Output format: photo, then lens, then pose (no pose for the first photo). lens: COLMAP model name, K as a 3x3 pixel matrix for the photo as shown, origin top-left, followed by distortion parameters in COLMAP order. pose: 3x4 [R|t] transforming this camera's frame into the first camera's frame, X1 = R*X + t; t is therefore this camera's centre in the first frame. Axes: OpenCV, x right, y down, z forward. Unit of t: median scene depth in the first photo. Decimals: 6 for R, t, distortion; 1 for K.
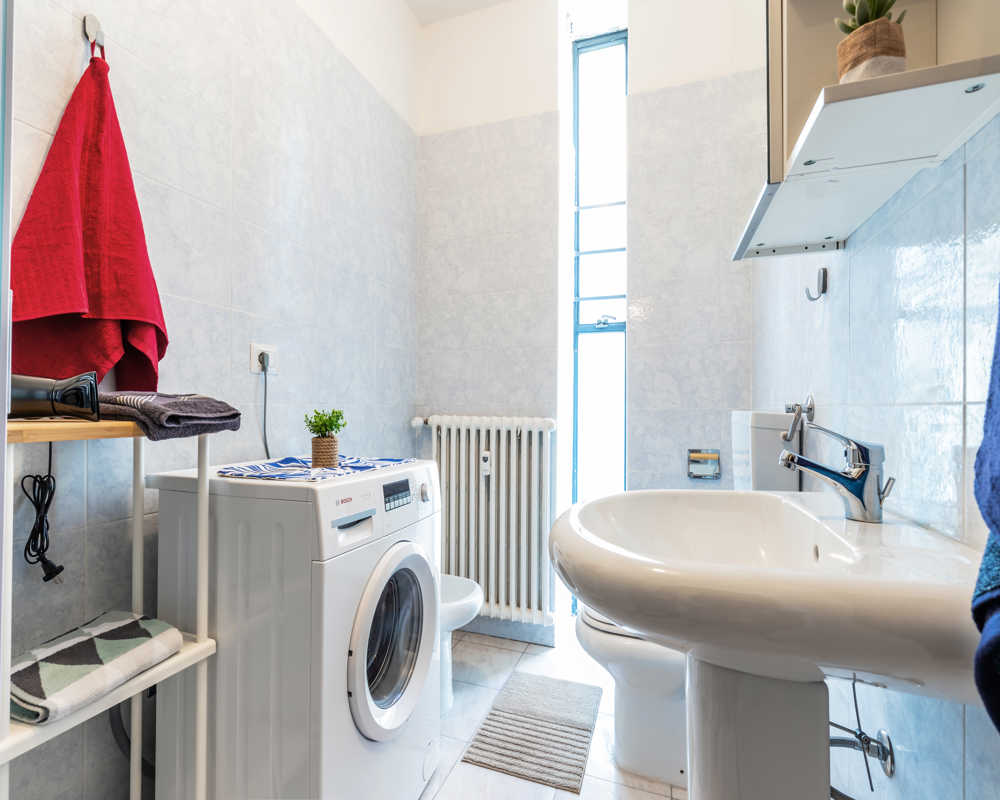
lens RADIAL K [[481.0, 0, 494.9], [0, 481.0, 408.5], [0, 0, 1]] dist [-0.003827, -0.000518]
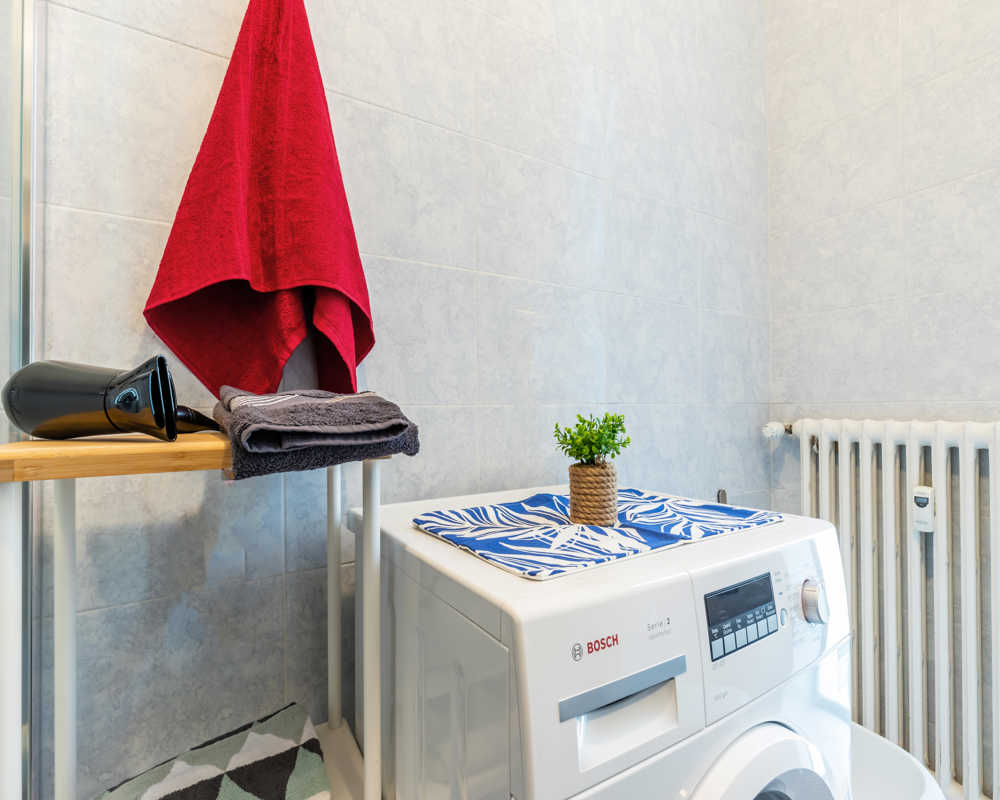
lens RADIAL K [[481.0, 0, 494.9], [0, 481.0, 408.5], [0, 0, 1]] dist [-0.003827, -0.000518]
pose [[0.784511, -0.016875, -0.619885, -0.106853], [0.015258, 0.999852, -0.007909, -0.001227], [0.619927, -0.003253, 0.784653, 0.523544]]
